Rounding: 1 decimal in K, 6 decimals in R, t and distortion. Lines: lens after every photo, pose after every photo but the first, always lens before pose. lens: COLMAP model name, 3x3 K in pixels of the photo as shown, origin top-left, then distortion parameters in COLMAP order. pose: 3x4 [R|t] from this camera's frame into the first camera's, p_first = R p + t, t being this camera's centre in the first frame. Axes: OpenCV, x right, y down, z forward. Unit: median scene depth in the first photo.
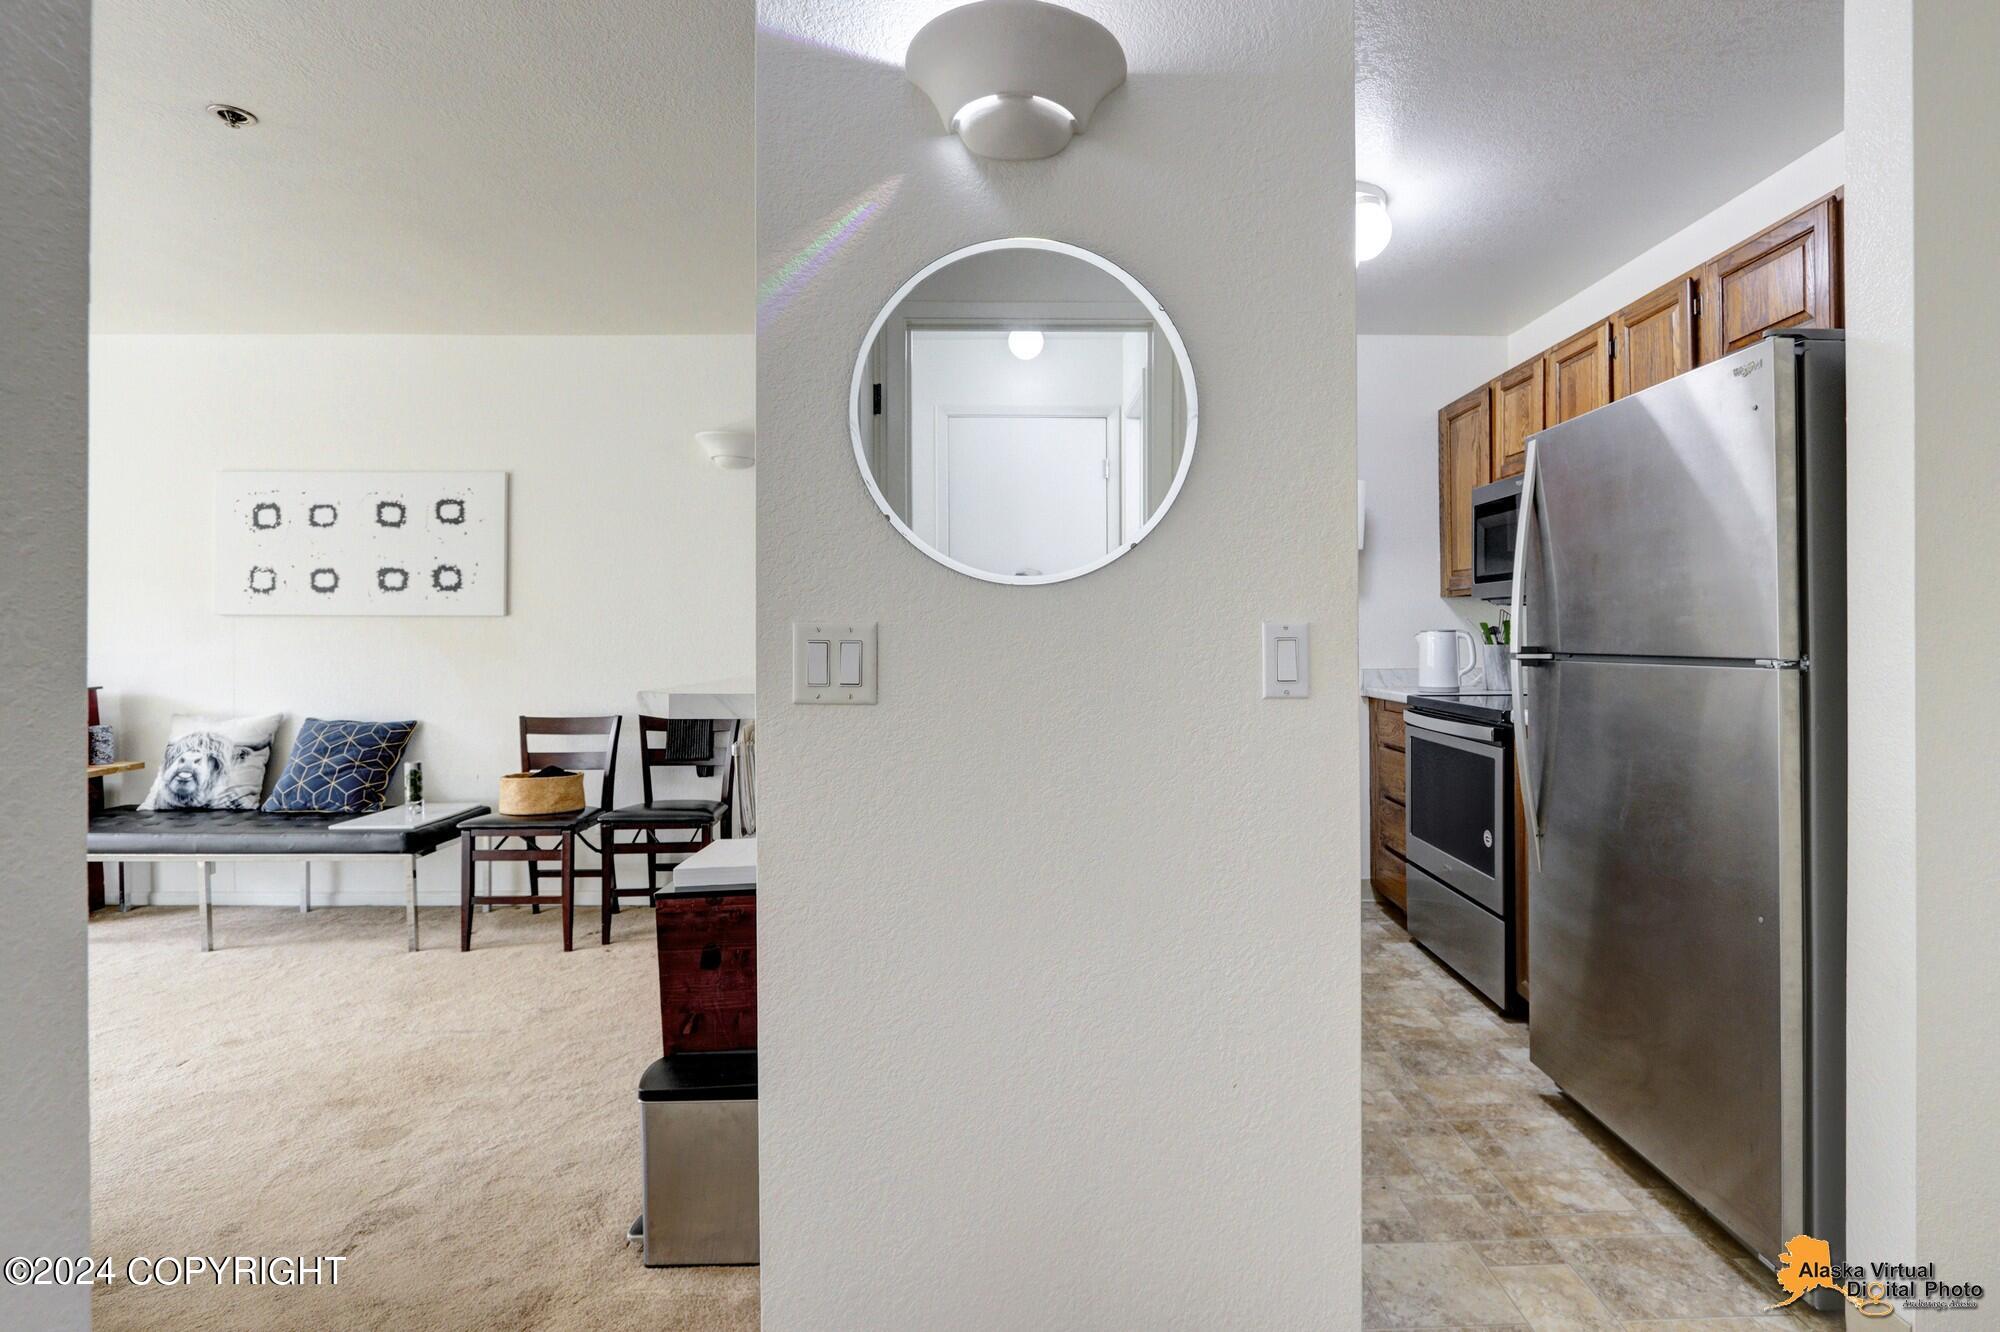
lens RADIAL K [[997.1, 0, 1018.2], [0, 997.1, 643.1], [0, 0, 1]] dist [-0.002894, -0.000074]
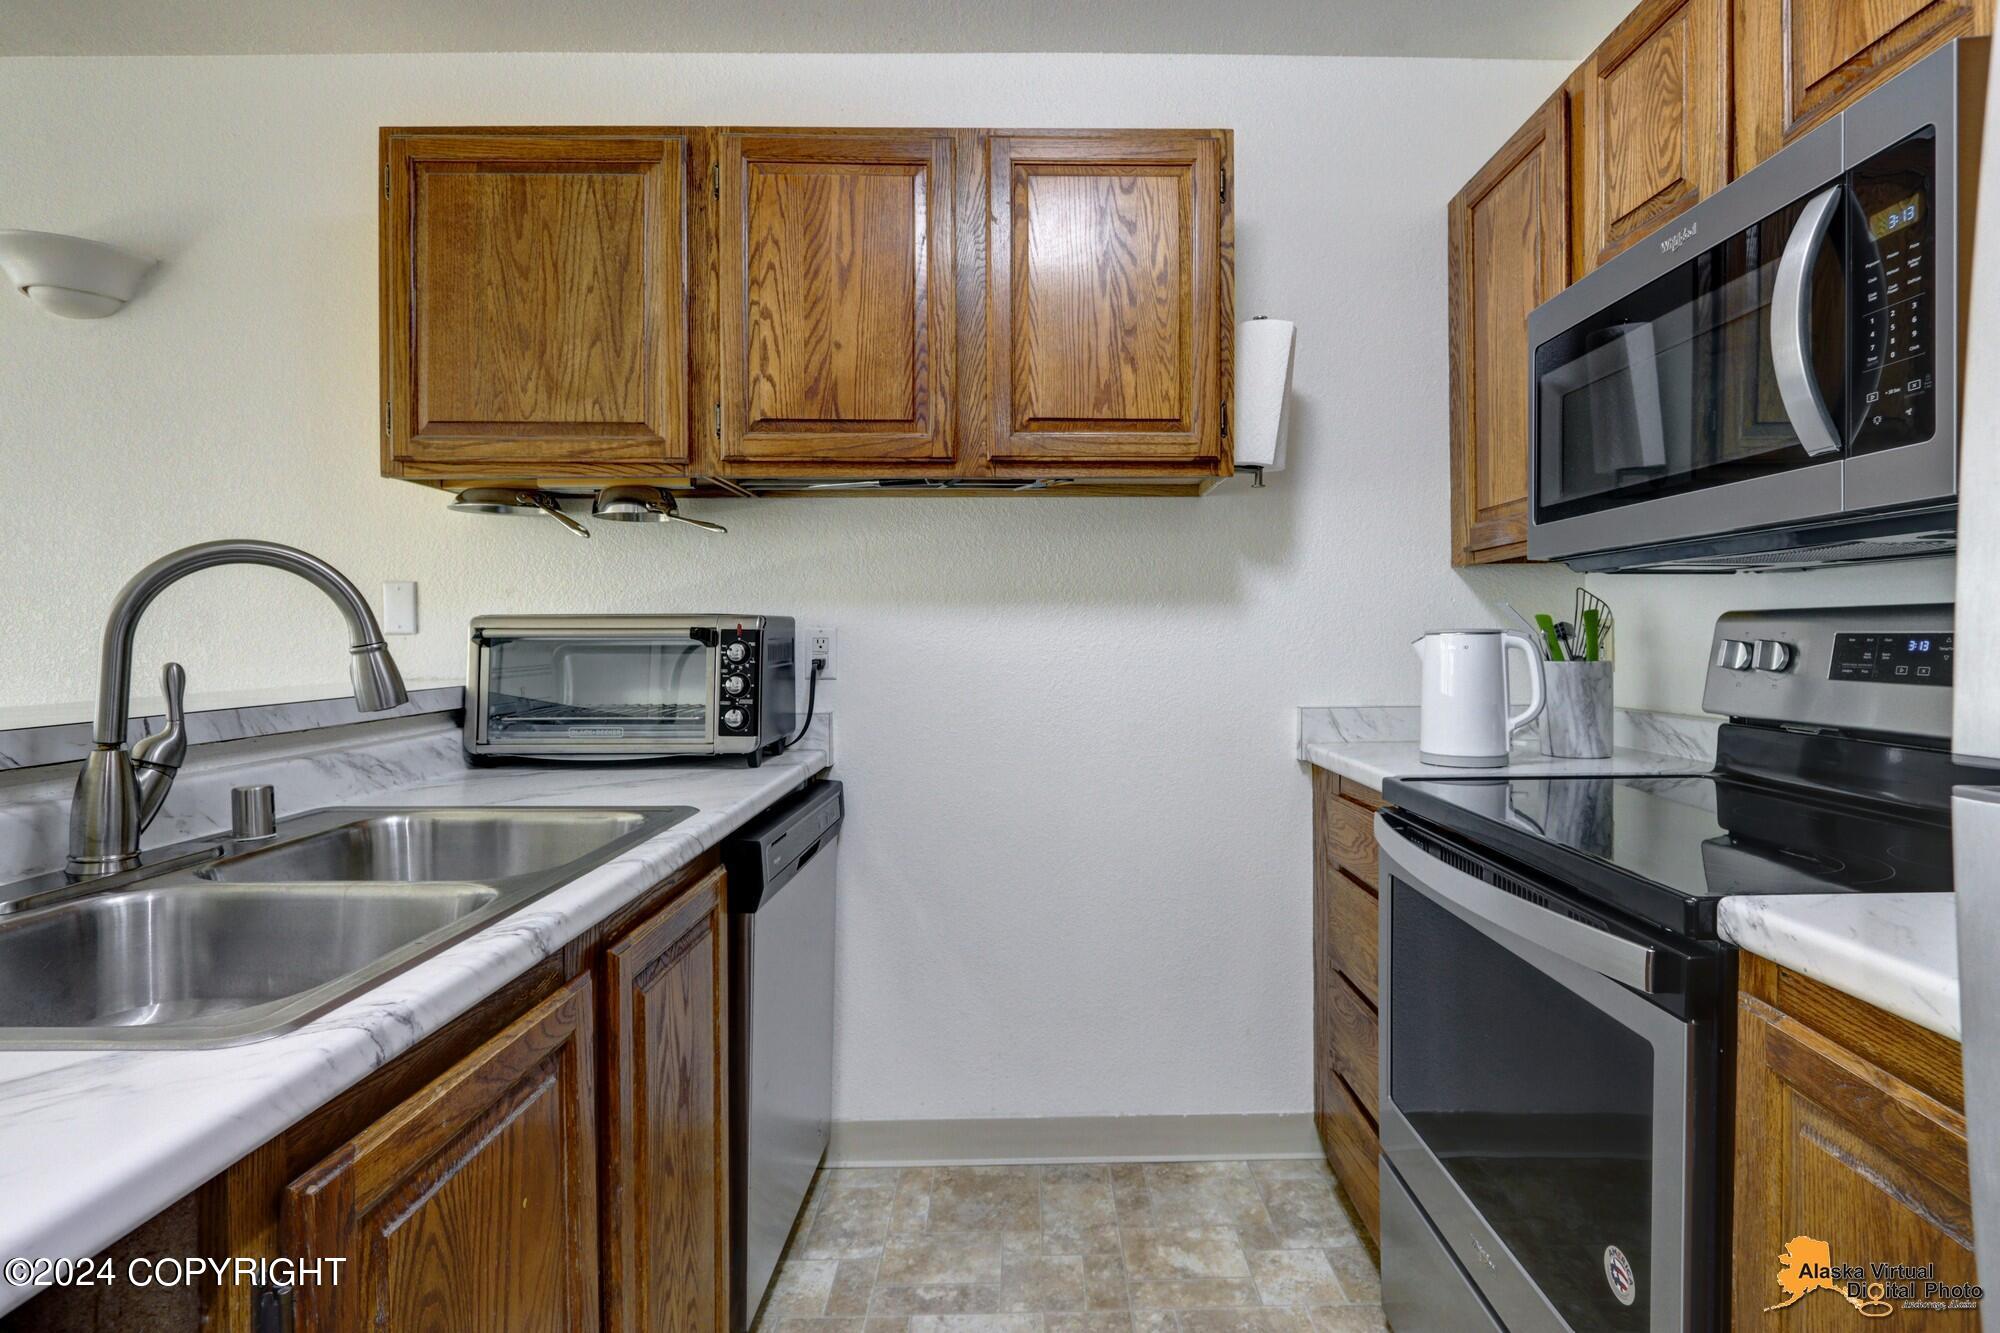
lens RADIAL K [[977.3, 0, 1009.3], [0, 977.3, 658.8], [0, 0, 1]] dist [-0.009122, 0.000008]
pose [[0.999951, -0.001562, -0.009777, 0.204256], [0.001656, 0.999952, 0.009646, -0.004137], [0.009761, -0.009661, 0.999906, 0.504457]]
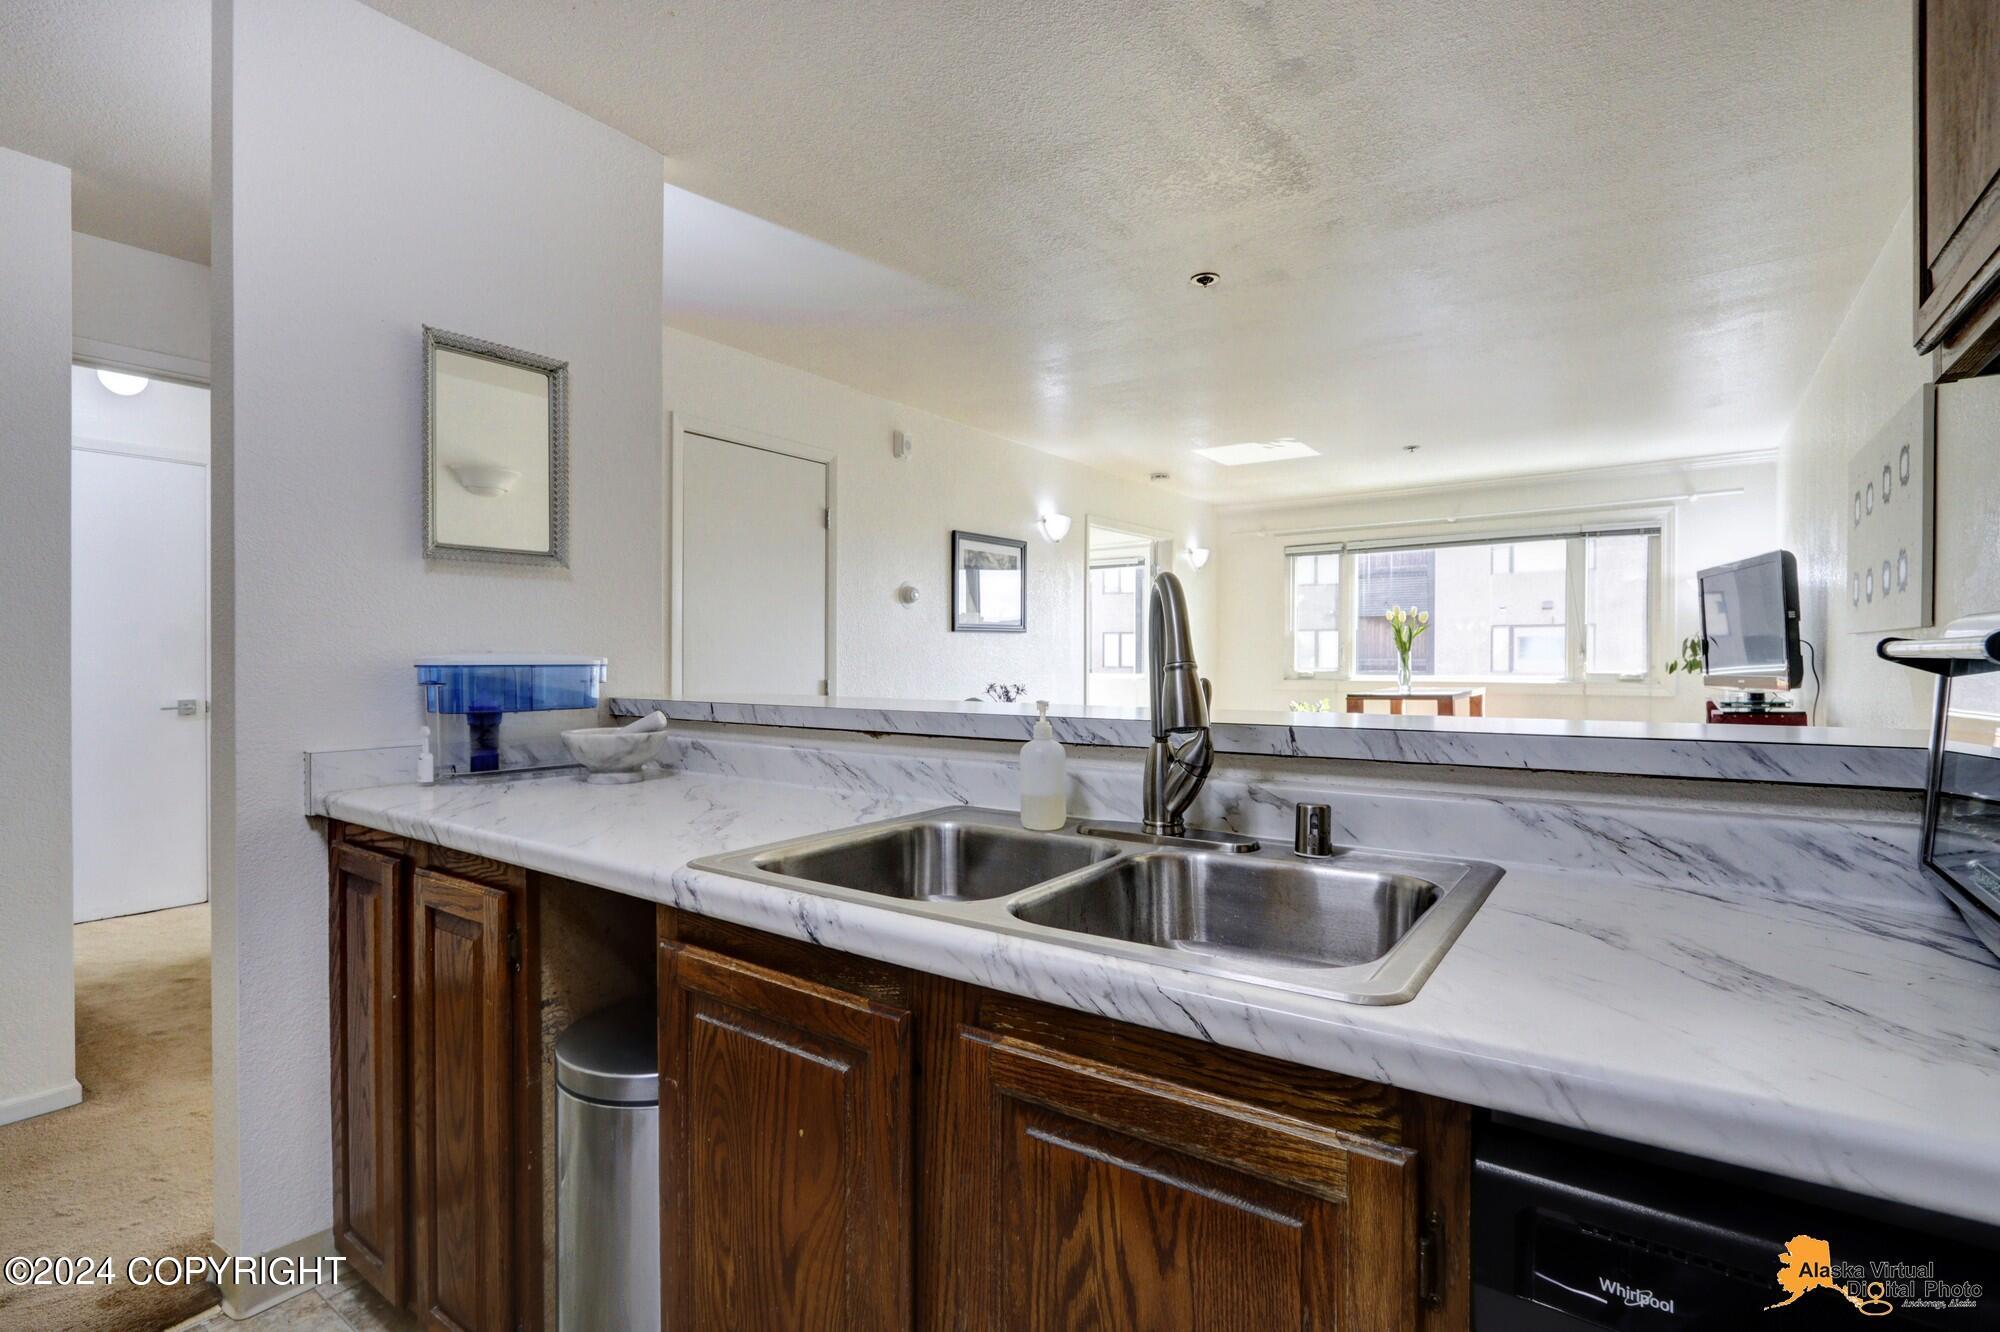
lens RADIAL K [[947.6, 0, 998.9], [0, 947.6, 662.9], [0, 0, 1]] dist [-0.000217, -0.000117]
pose [[-0.580015, 0.006606, -0.814579, 0.264480], [-0.005998, 0.999905, 0.012380, -0.009417], [0.814584, 0.012067, -0.579920, 0.882998]]
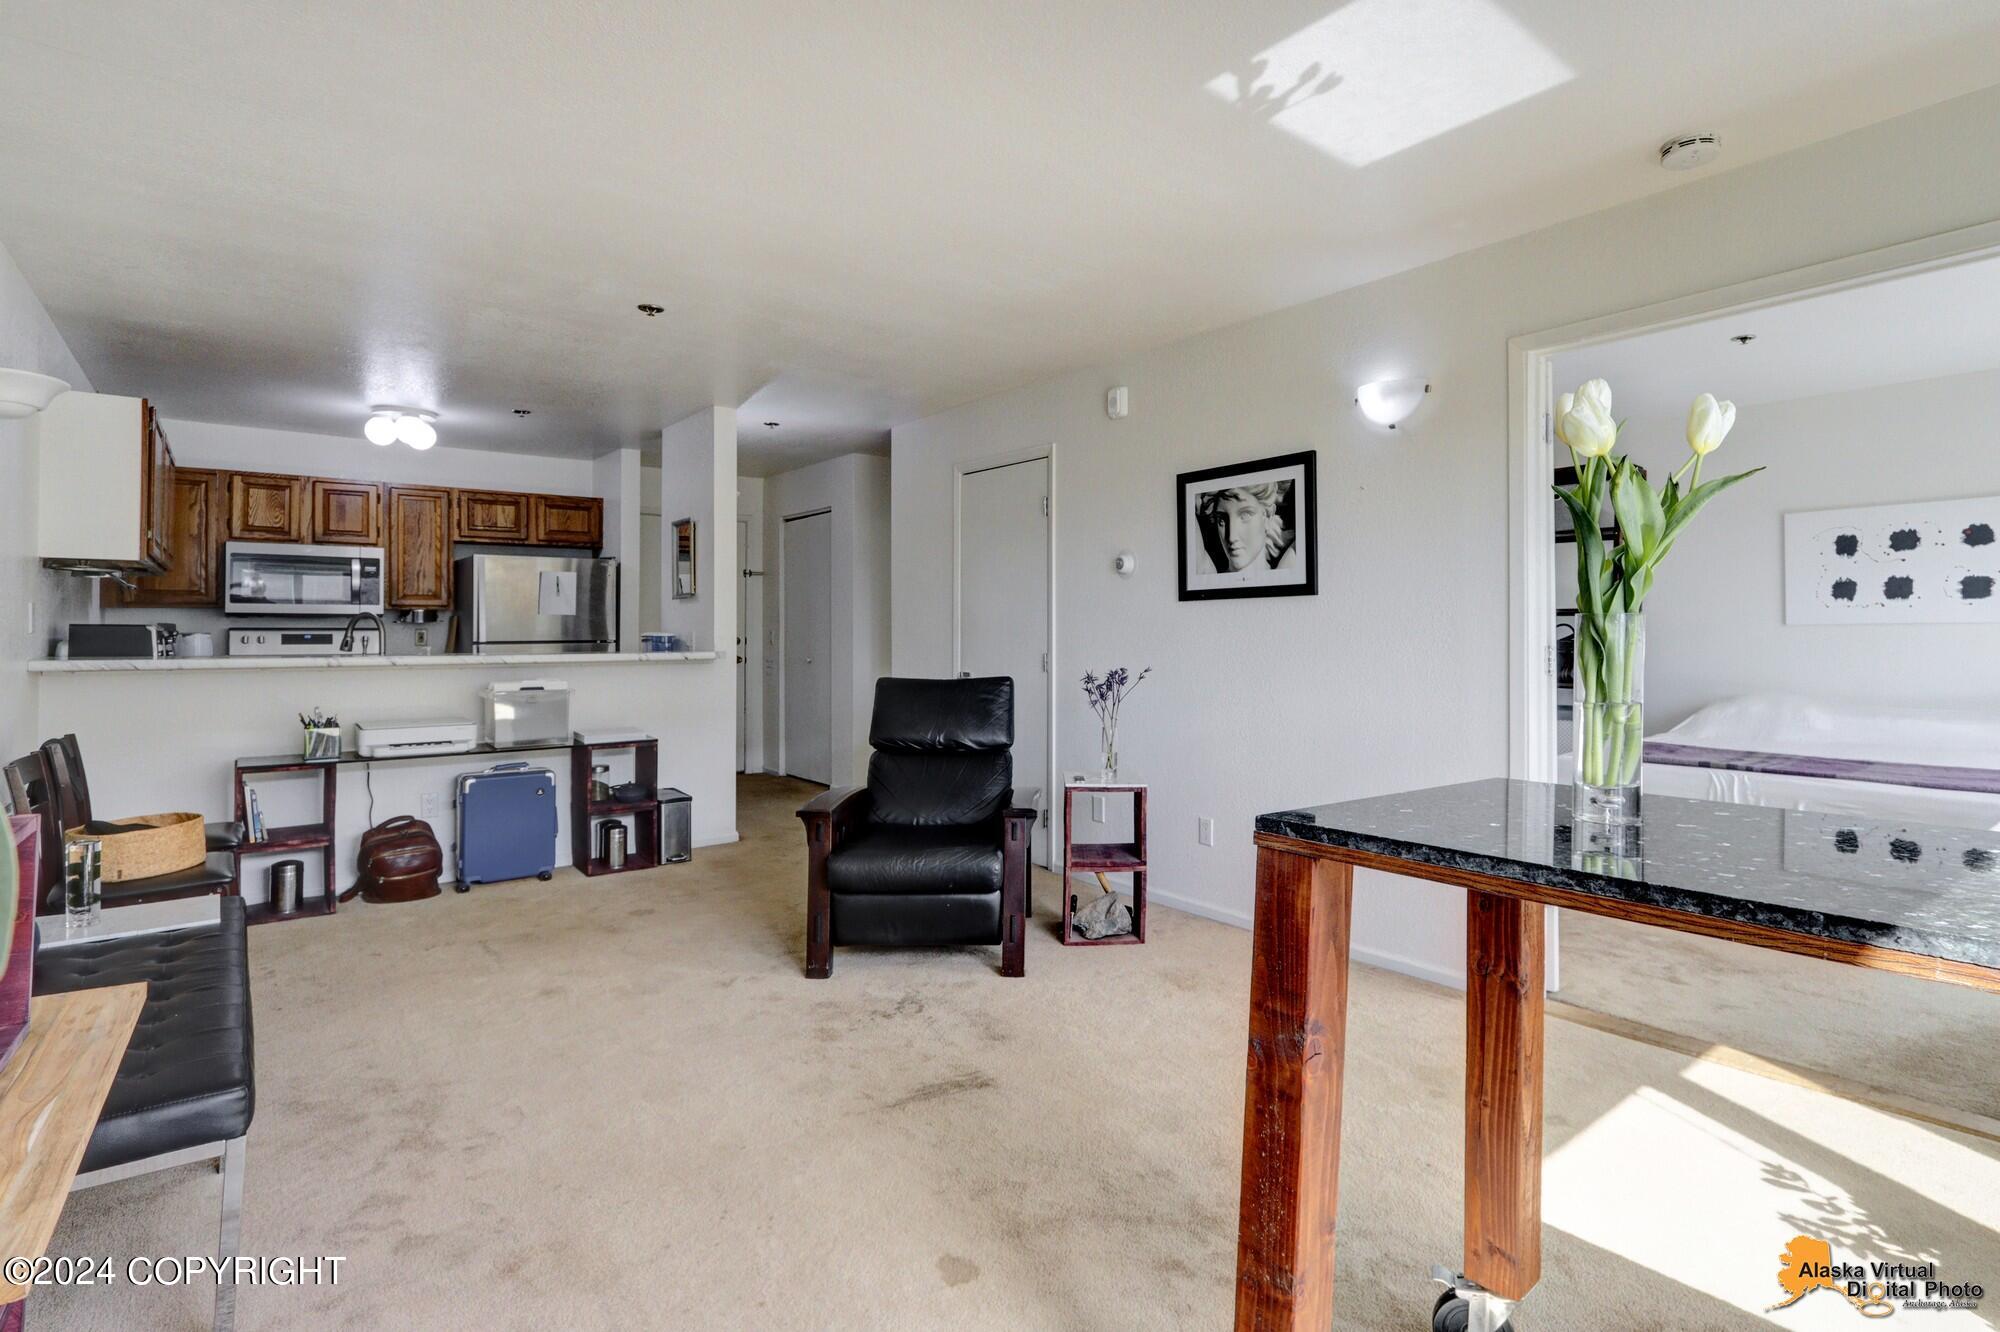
lens RADIAL K [[964.4, 0, 1062.5], [0, 964.4, 653.5], [0, 0, 1]] dist [-0.003092, 0.000098]
pose [[-0.645435, -0.015922, 0.763649, -1.367600], [0.009487, 0.999539, 0.028858, -0.010277], [-0.763756, 0.025870, -0.644986, 0.866545]]
